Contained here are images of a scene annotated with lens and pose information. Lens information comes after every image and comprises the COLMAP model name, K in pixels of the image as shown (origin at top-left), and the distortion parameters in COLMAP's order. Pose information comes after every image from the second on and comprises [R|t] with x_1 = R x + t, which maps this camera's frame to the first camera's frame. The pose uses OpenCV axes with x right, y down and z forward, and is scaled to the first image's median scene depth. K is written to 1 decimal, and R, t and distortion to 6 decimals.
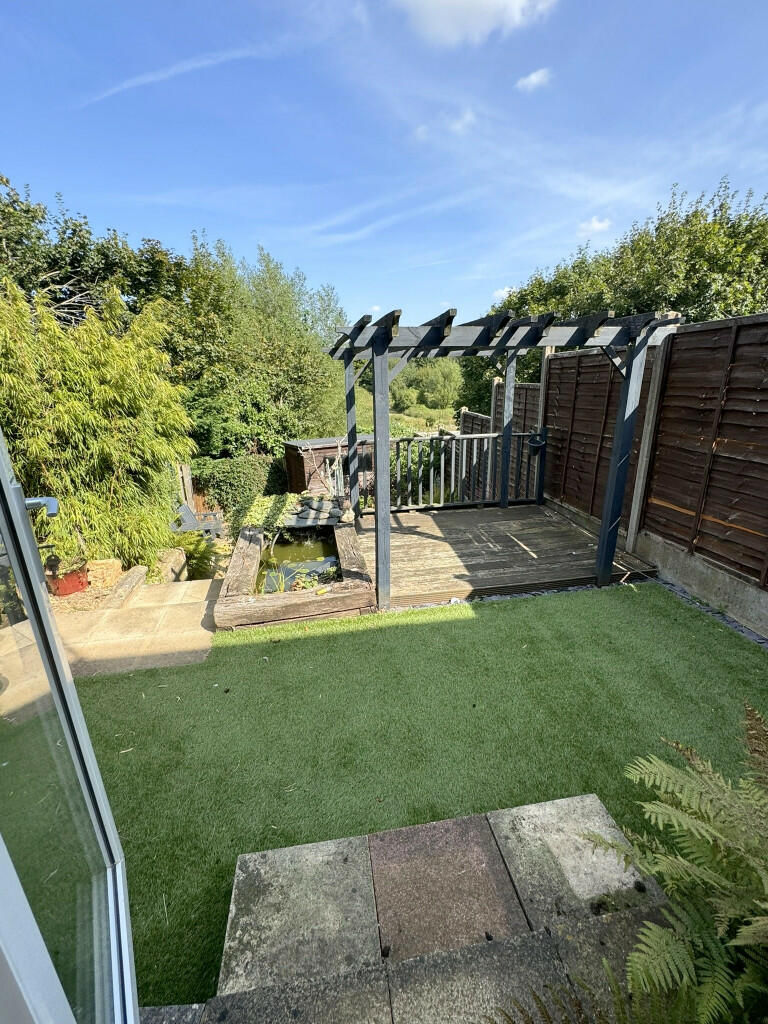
lens RADIAL K [[445.5, 0, 384.0], [0, 445.5, 512.0], [0, 0, 1]] dist [-0.002434, -0.000176]
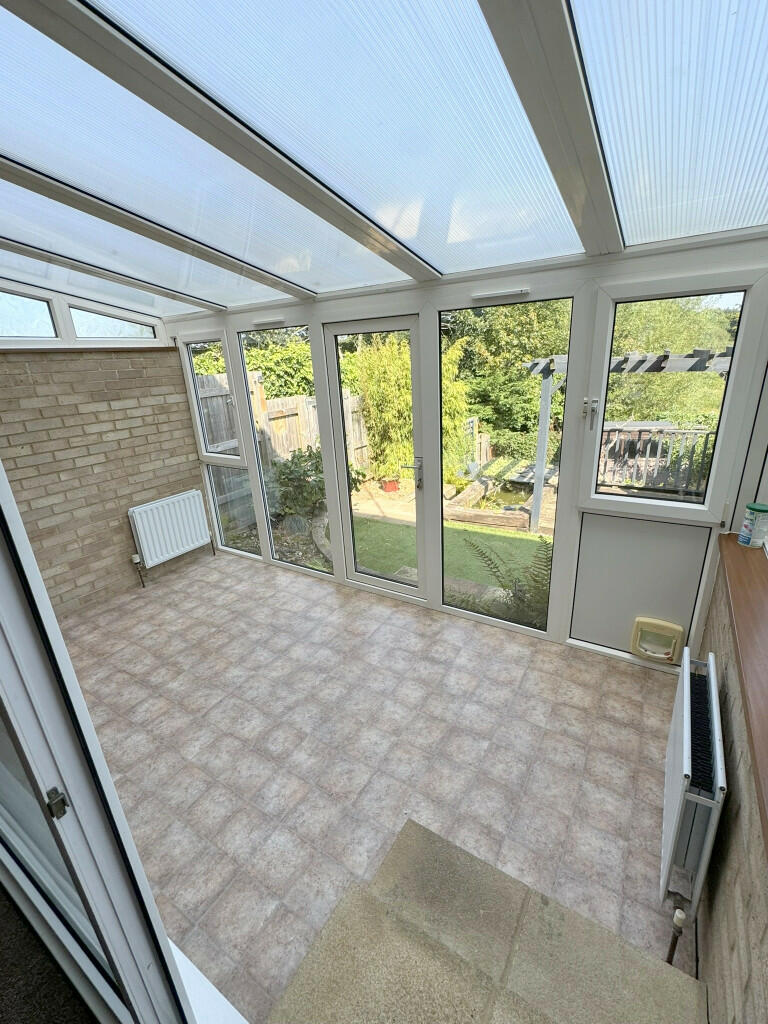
lens RADIAL K [[445.5, 0, 384.0], [0, 445.5, 512.0], [0, 0, 1]] dist [-0.002434, -0.000176]
pose [[0.749017, 0.203329, -0.630580, 0.429125], [-0.166615, 0.978965, 0.117757, 0.031909], [0.641259, 0.016862, 0.767139, -0.427408]]
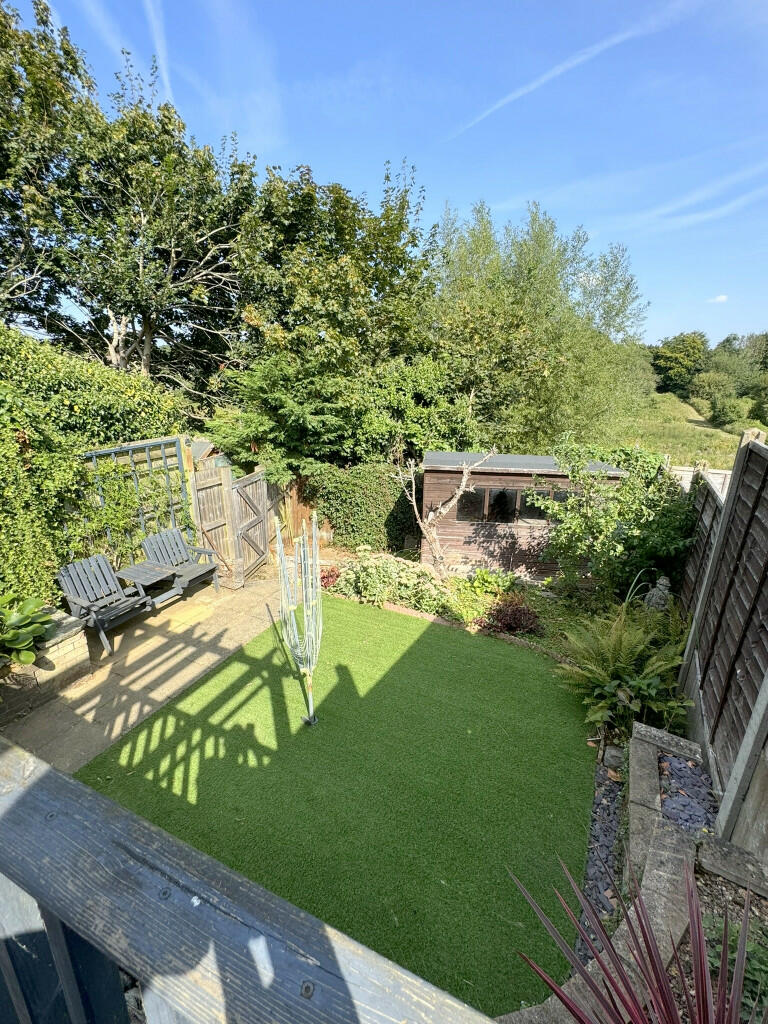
lens RADIAL K [[445.5, 0, 384.0], [0, 445.5, 512.0], [0, 0, 1]] dist [-0.002434, -0.000176]
pose [[0.813873, 0.211485, -0.541188, 0.279364], [-0.208347, 0.975691, 0.067955, -0.263243], [0.542404, 0.057448, 0.838151, 1.055215]]
